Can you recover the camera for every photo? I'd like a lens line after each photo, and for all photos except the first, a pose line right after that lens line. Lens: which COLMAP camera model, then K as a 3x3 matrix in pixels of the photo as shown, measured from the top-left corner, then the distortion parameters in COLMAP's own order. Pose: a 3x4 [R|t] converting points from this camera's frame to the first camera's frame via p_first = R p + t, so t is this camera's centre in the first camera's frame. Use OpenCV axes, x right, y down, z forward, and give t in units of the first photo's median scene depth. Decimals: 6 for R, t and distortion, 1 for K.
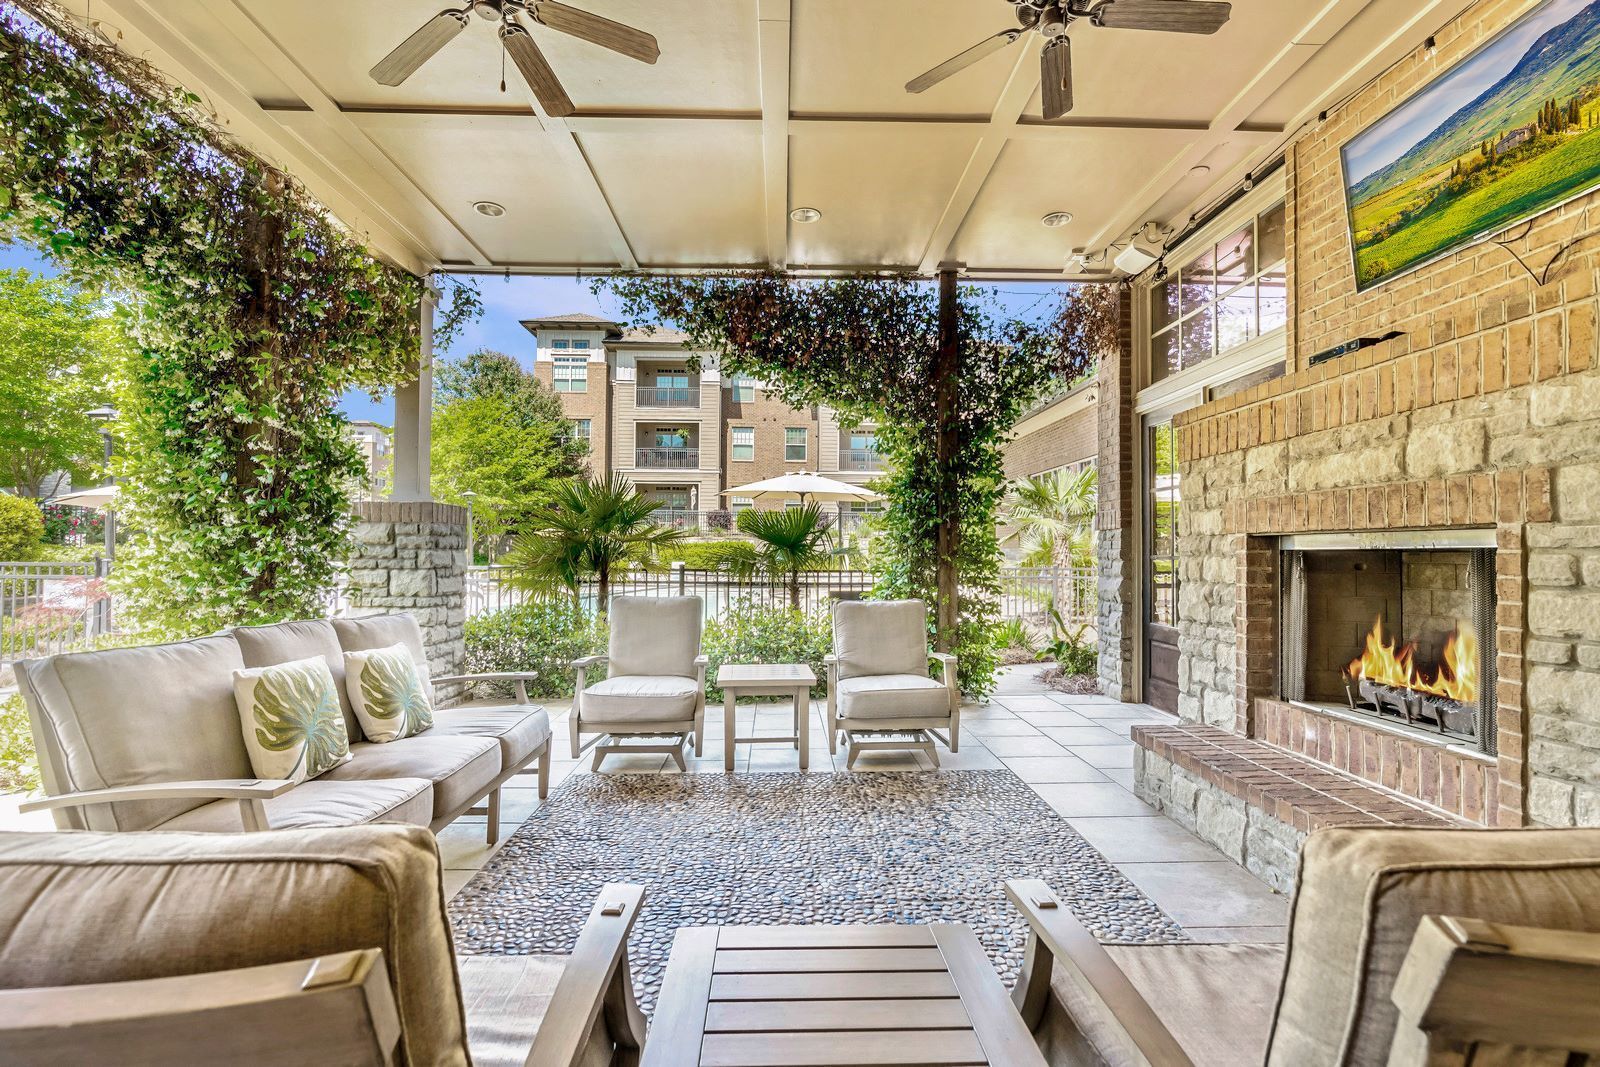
lens RADIAL K [[729.3, 0, 801.7], [0, 729.3, 542.7], [0, 0, 1]] dist [-0.001371, 0.001282]
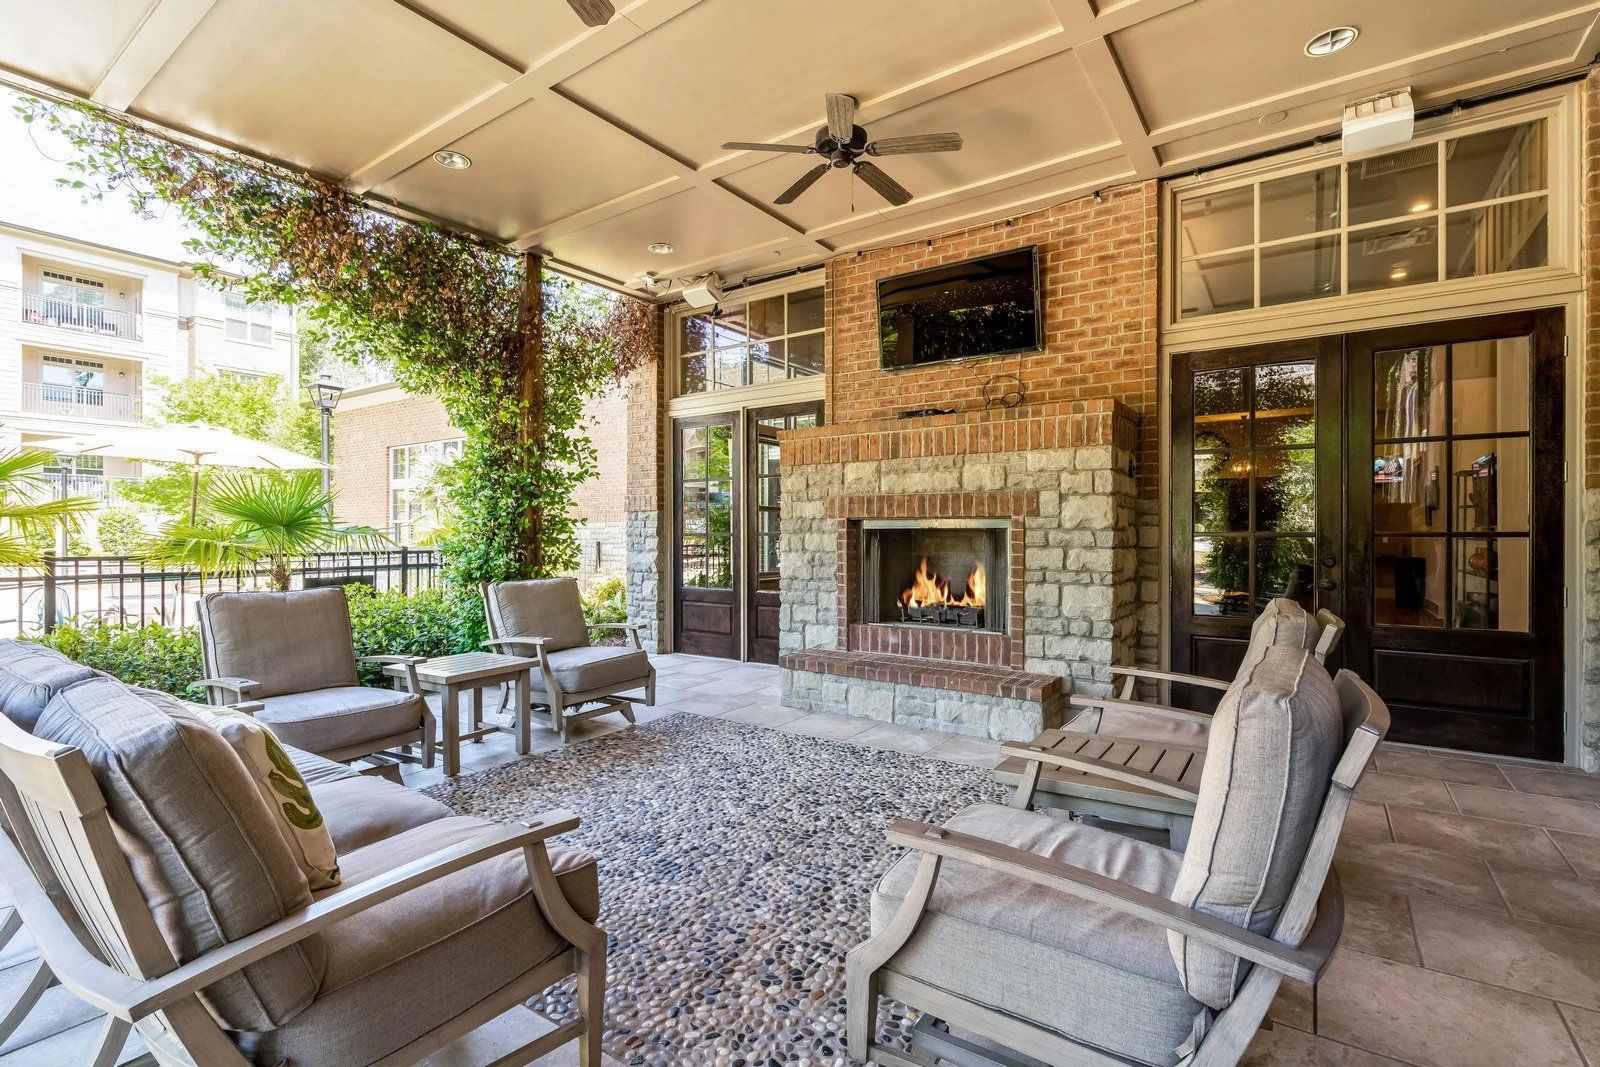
lens RADIAL K [[729.3, 0, 795.2], [0, 729.3, 533.4], [0, 0, 1]] dist [-0.001371, 0.001282]
pose [[0.608357, -0.006224, 0.793639, -0.641992], [-0.007747, 0.999875, 0.013780, -0.000978], [-0.793626, -0.014532, 0.608232, 0.146708]]
